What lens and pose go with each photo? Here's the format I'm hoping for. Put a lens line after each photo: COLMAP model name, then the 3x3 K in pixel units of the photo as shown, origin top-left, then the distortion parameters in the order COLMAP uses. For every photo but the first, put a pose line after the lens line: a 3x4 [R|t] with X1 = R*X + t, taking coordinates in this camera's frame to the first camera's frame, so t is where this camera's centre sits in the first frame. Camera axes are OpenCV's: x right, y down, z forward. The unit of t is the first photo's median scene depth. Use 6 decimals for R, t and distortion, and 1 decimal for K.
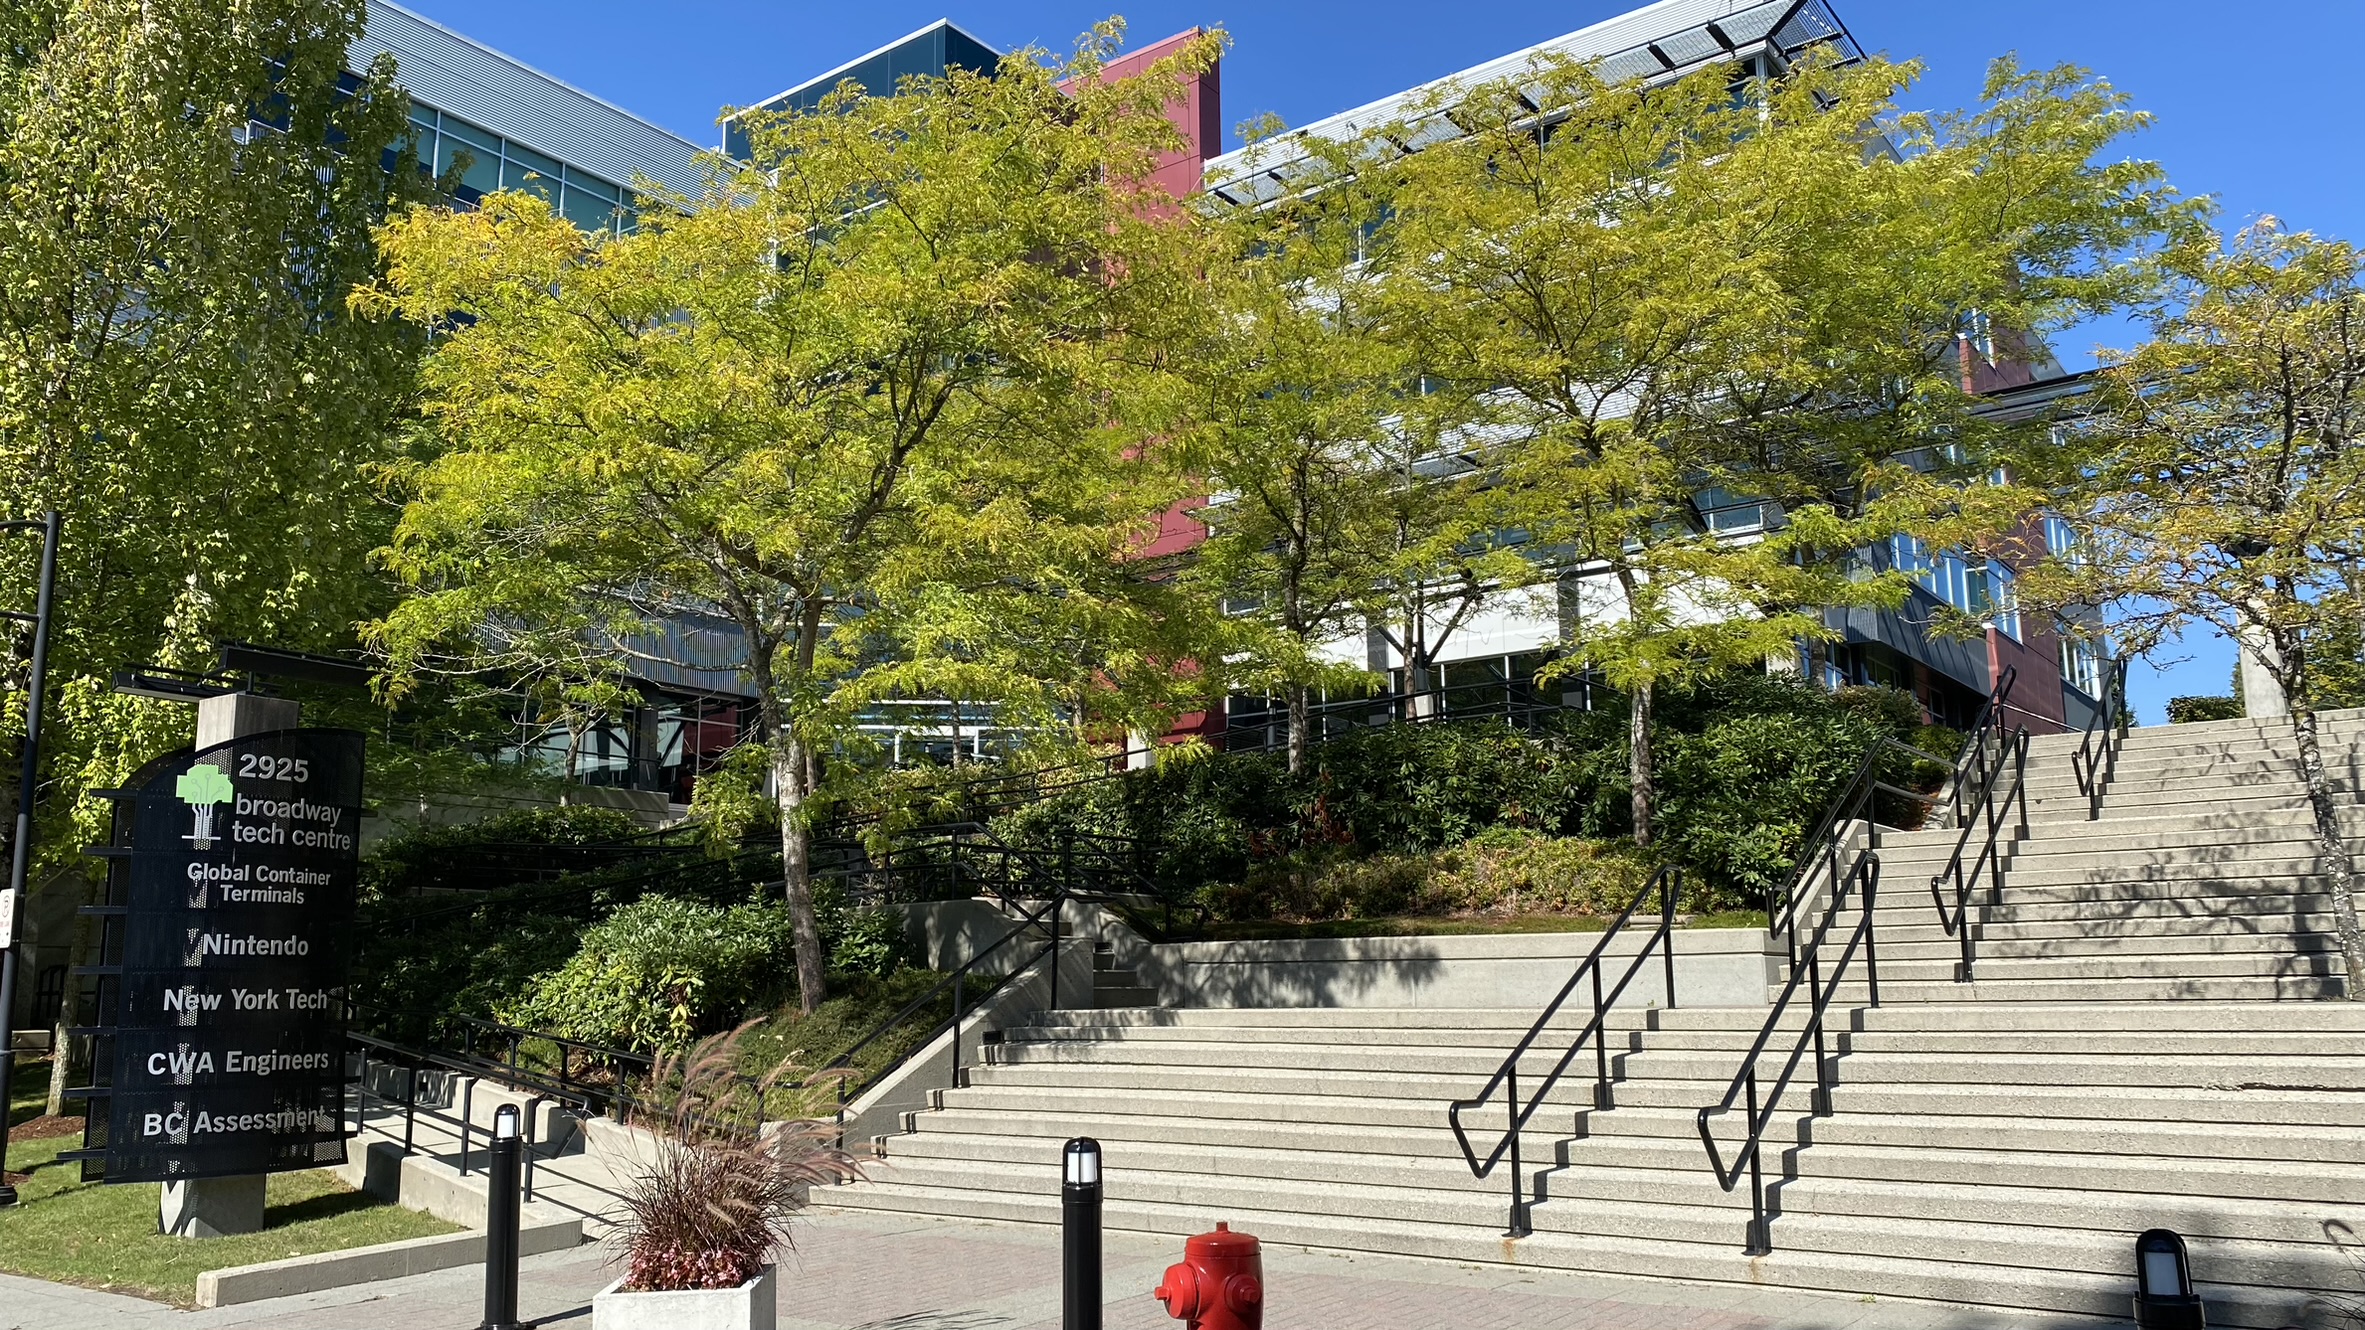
lens RADIAL K [[1792.9, 0, 1166.7], [0, 1792.9, 662.4], [0, 0, 1]] dist [0.049368, -0.068991]
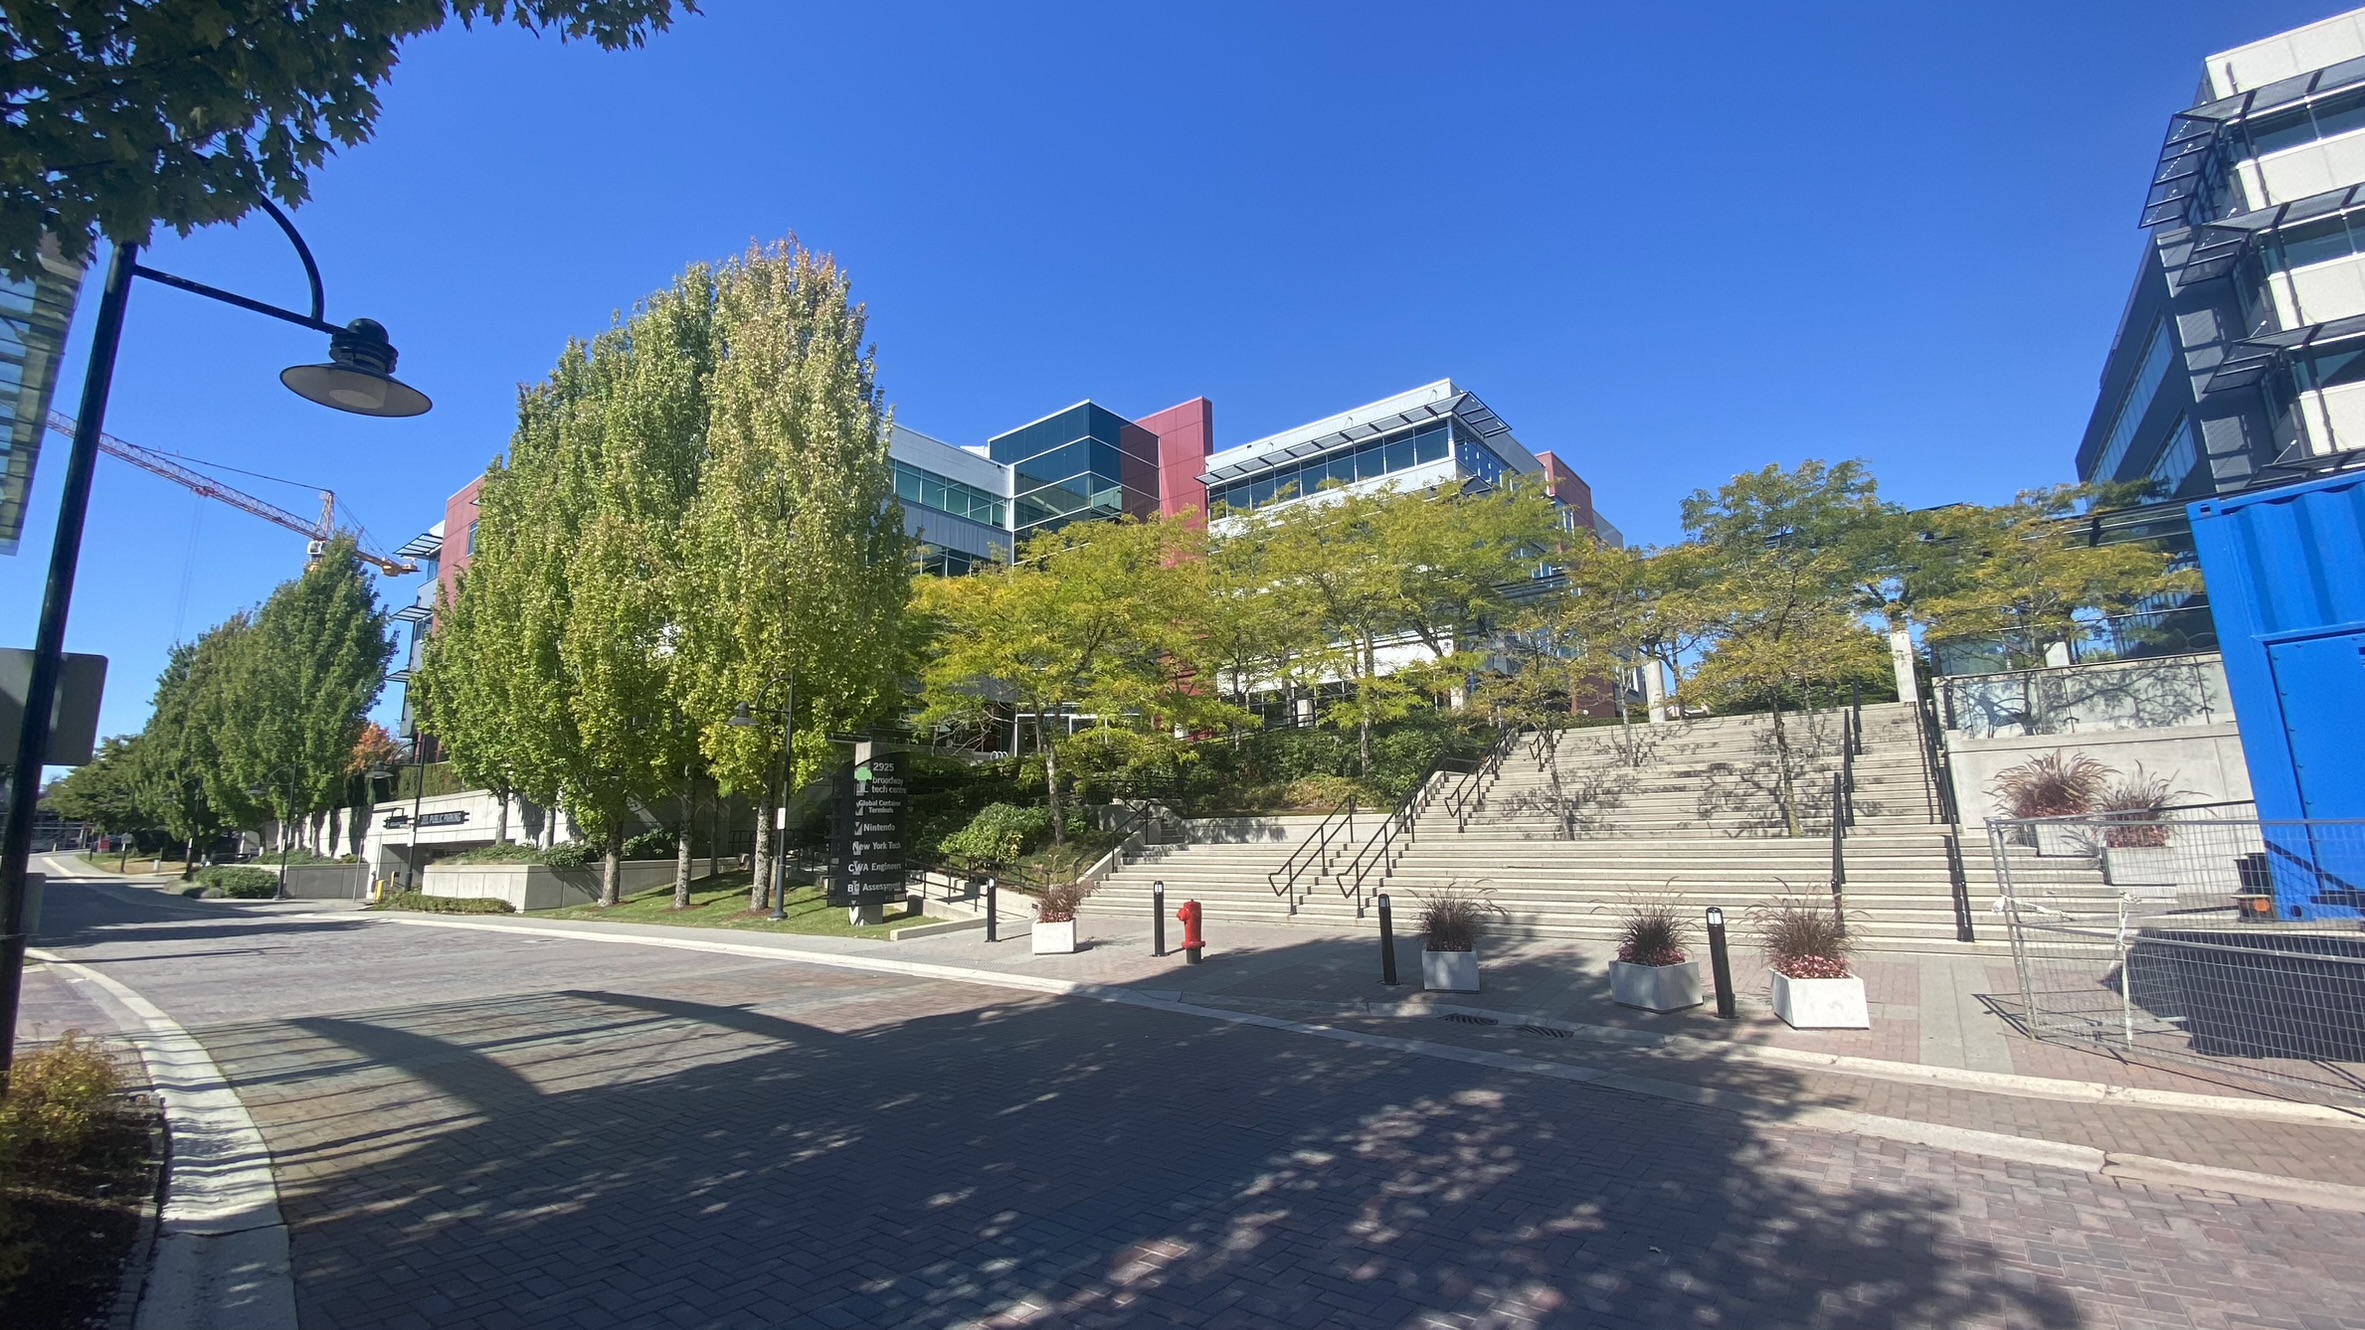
lens RADIAL K [[947.8, 0, 1189.7], [0, 947.8, 645.4], [0, 0, 1]] dist [0.018798, -0.019437]
pose [[0.999896, -0.012807, -0.006591, 0.019698], [0.012747, 0.999877, -0.009179, -0.112445], [0.006707, 0.009094, 0.999936, -0.520022]]
